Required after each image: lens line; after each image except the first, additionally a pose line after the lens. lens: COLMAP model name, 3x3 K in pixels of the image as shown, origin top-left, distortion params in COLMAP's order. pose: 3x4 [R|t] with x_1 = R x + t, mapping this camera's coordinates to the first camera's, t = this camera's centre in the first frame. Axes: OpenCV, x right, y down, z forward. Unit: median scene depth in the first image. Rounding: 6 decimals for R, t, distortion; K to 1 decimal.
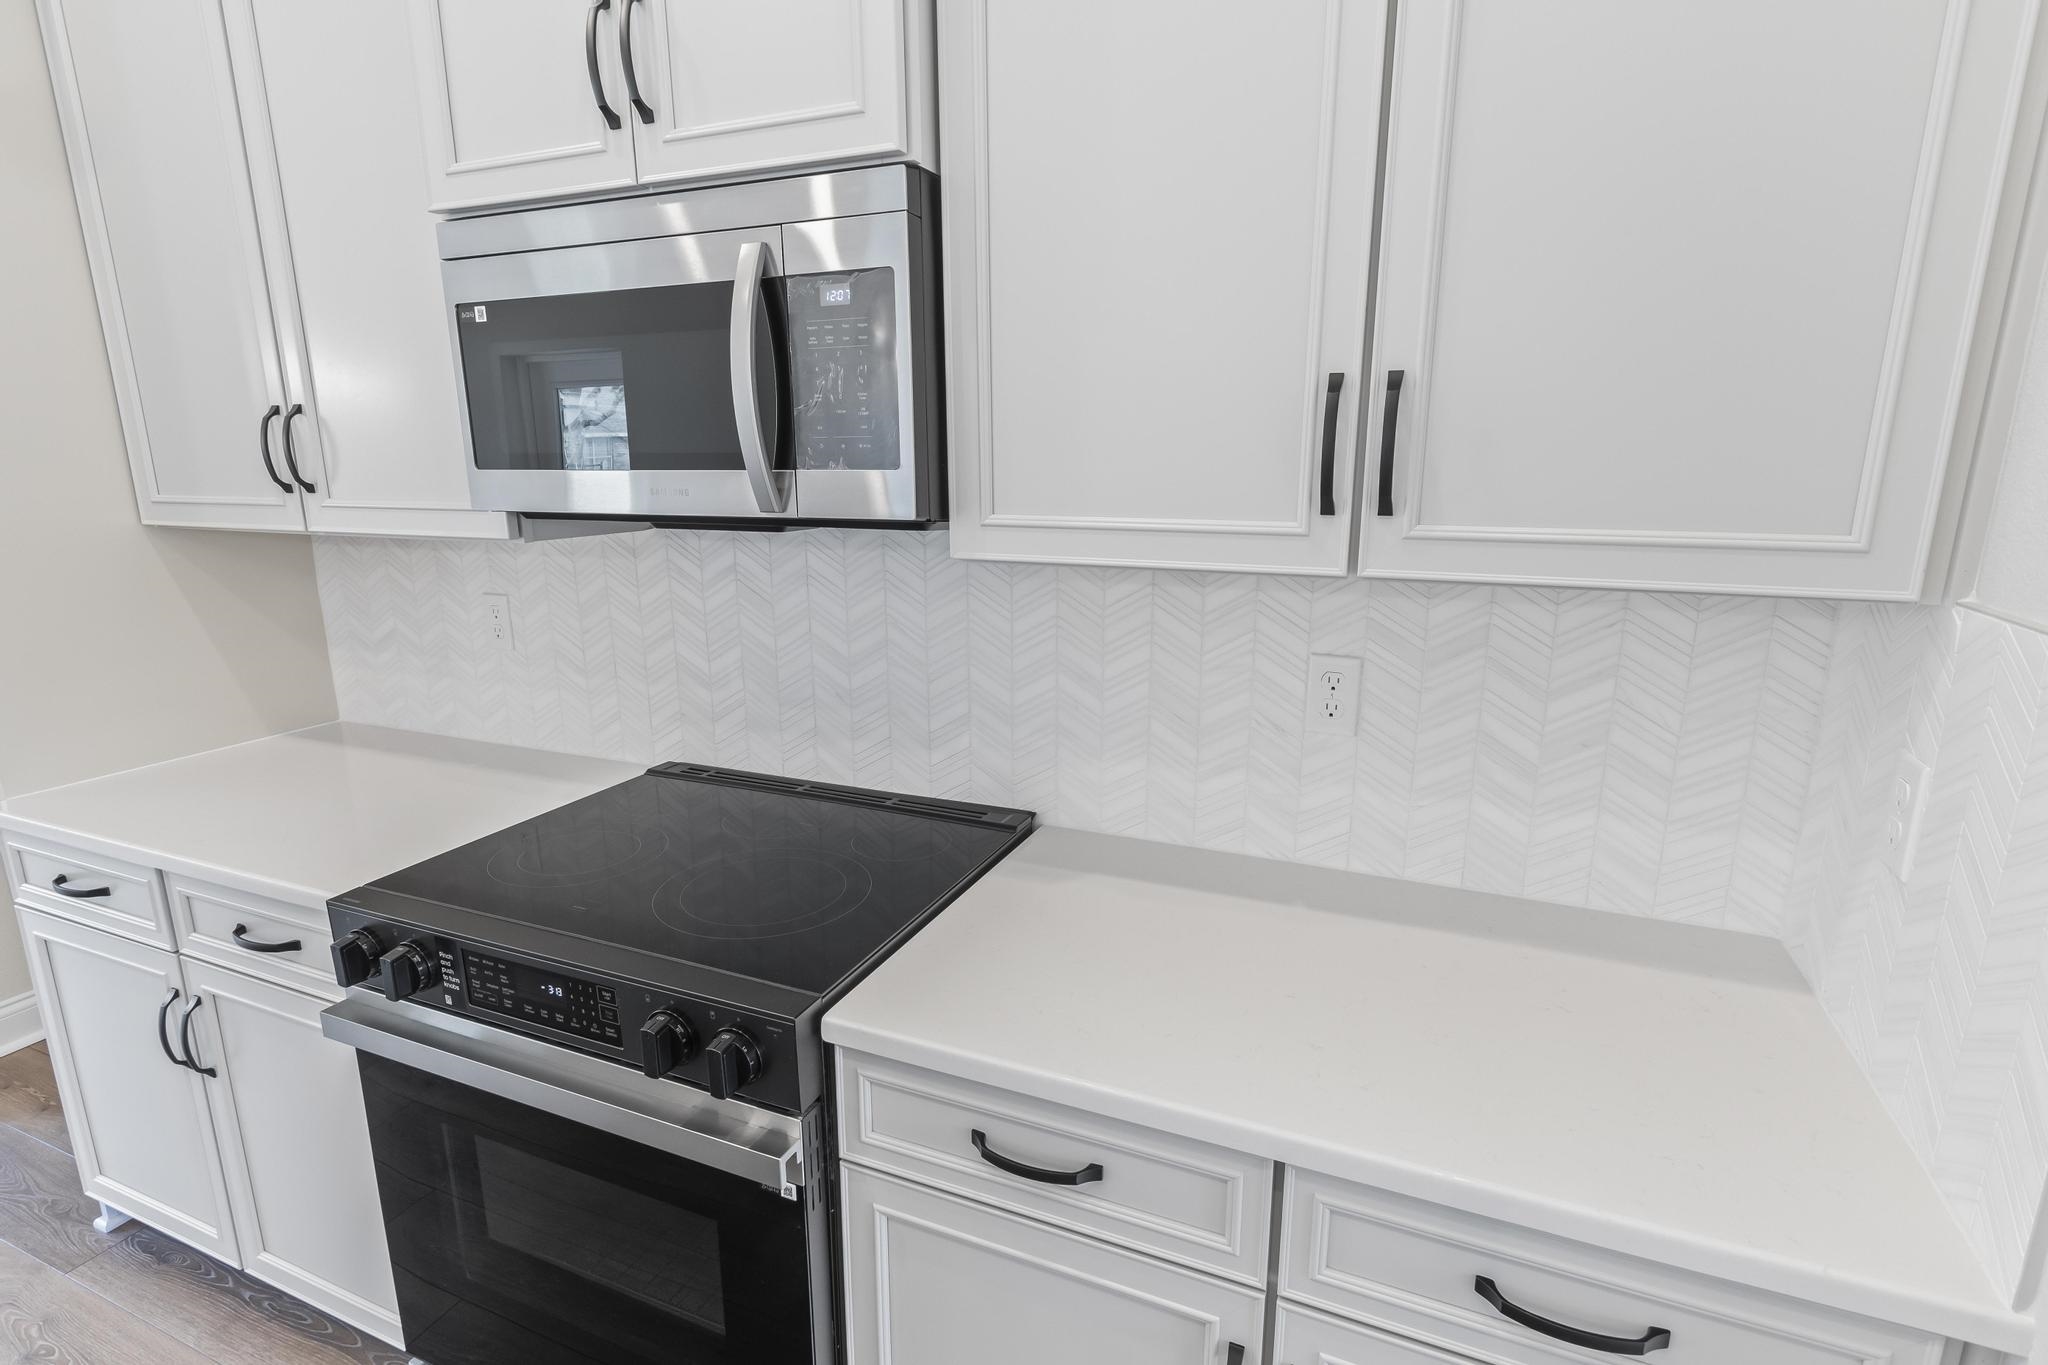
lens RADIAL K [[1027.6, 0, 1025.5], [0, 1027.6, 696.6], [0, 0, 1]] dist [-0.000163, 0.000399]
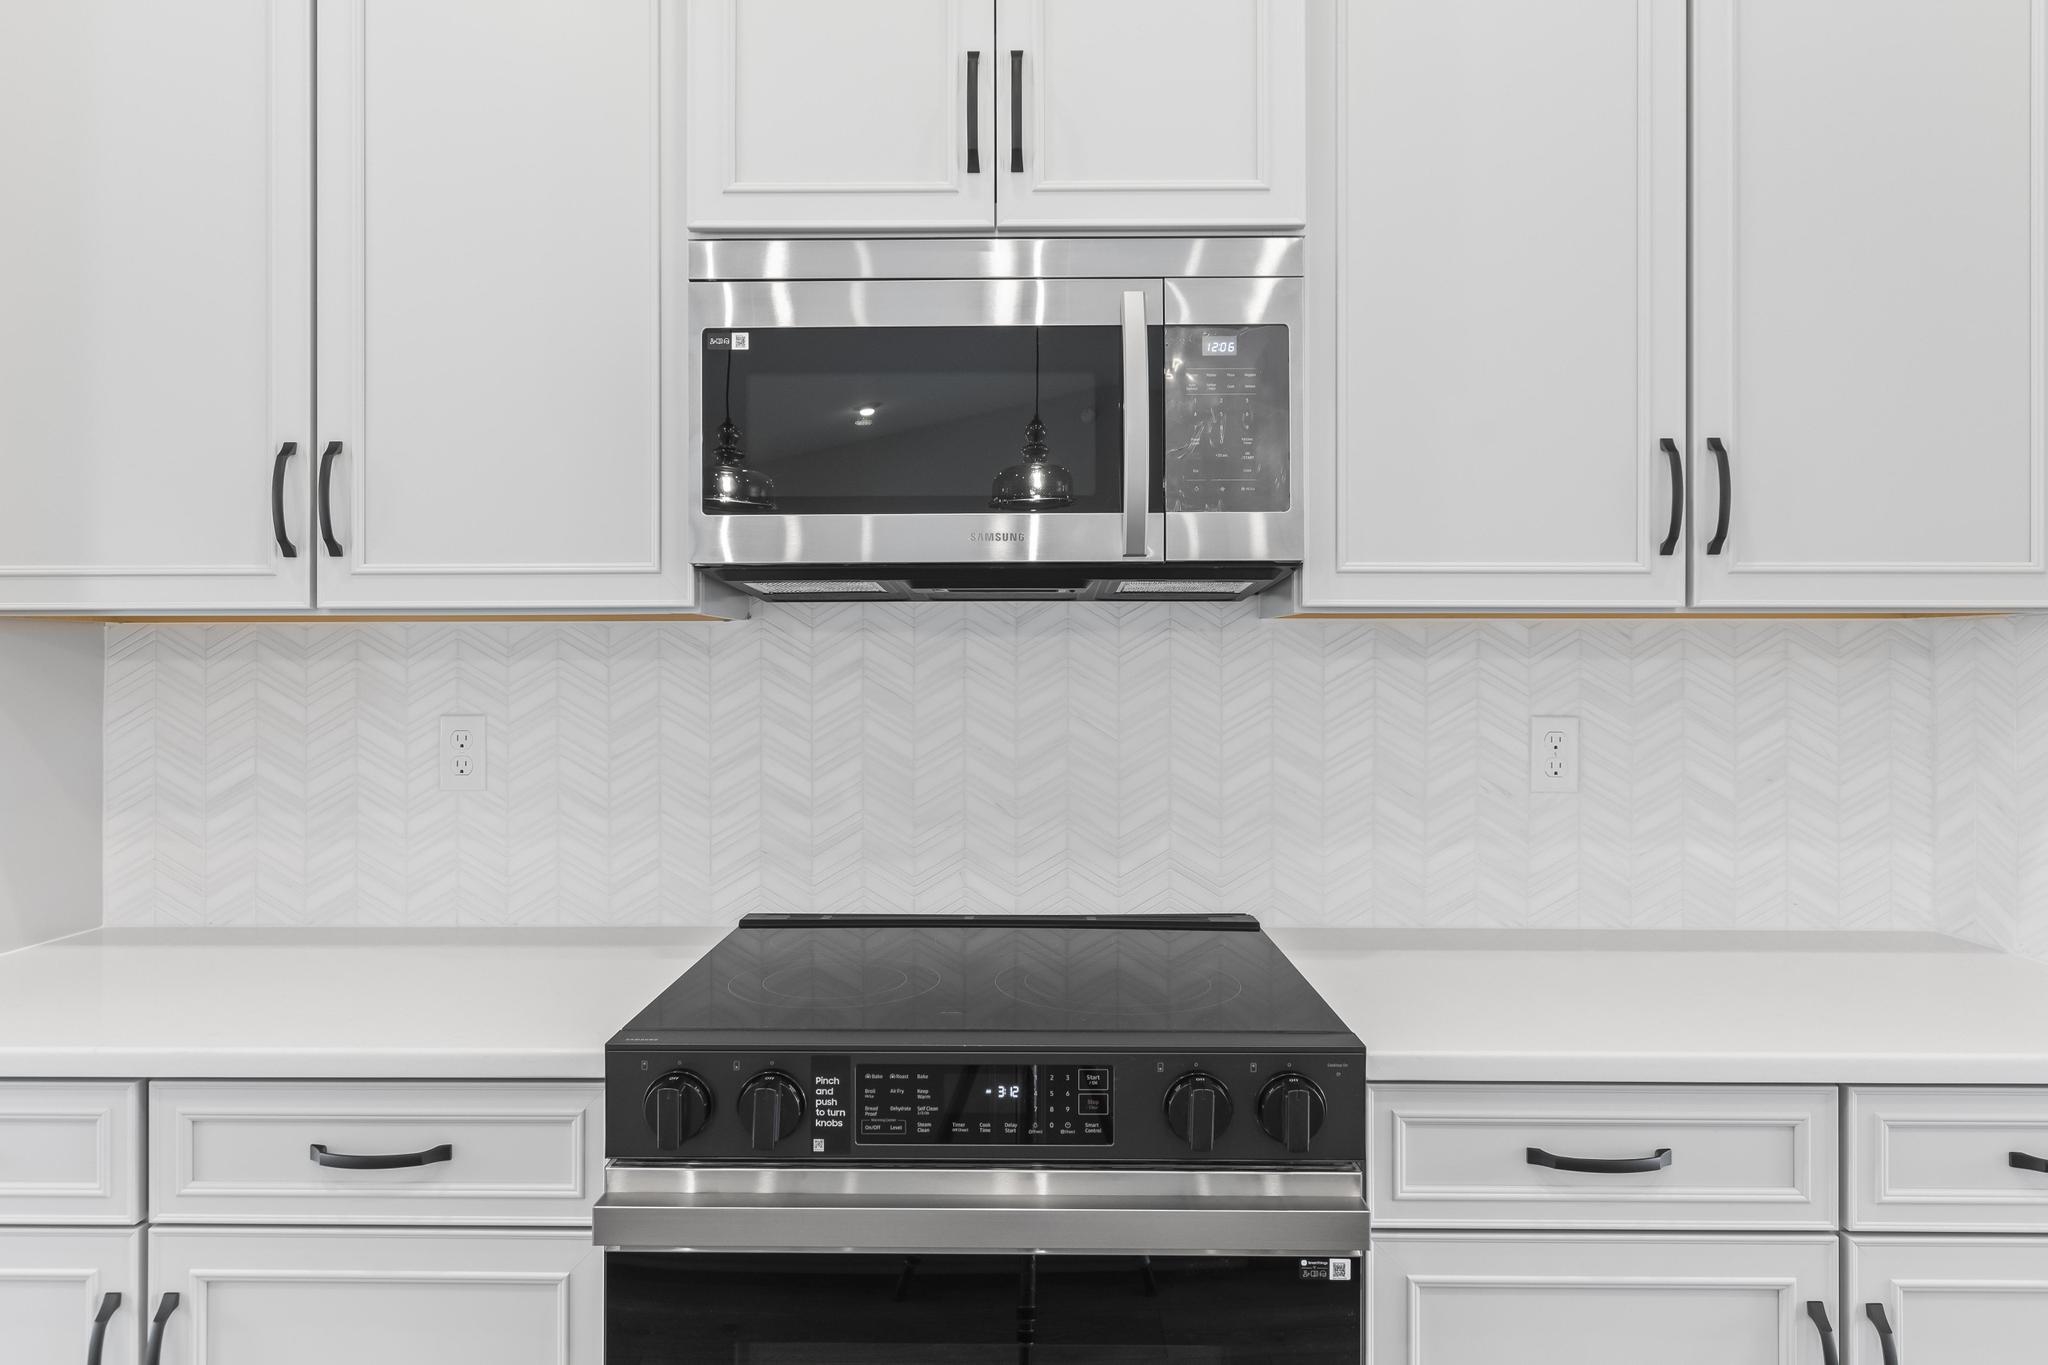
lens RADIAL K [[1312.3, 0, 1023.0], [0, 1312.3, 669.4], [0, 0, 1]] dist [-0.002850, -0.002892]
pose [[0.922636, 0.002915, 0.385661, -0.779526], [0.088292, 0.971818, -0.218571, 0.172167], [-0.375430, 0.235713, 0.896377, -0.023520]]
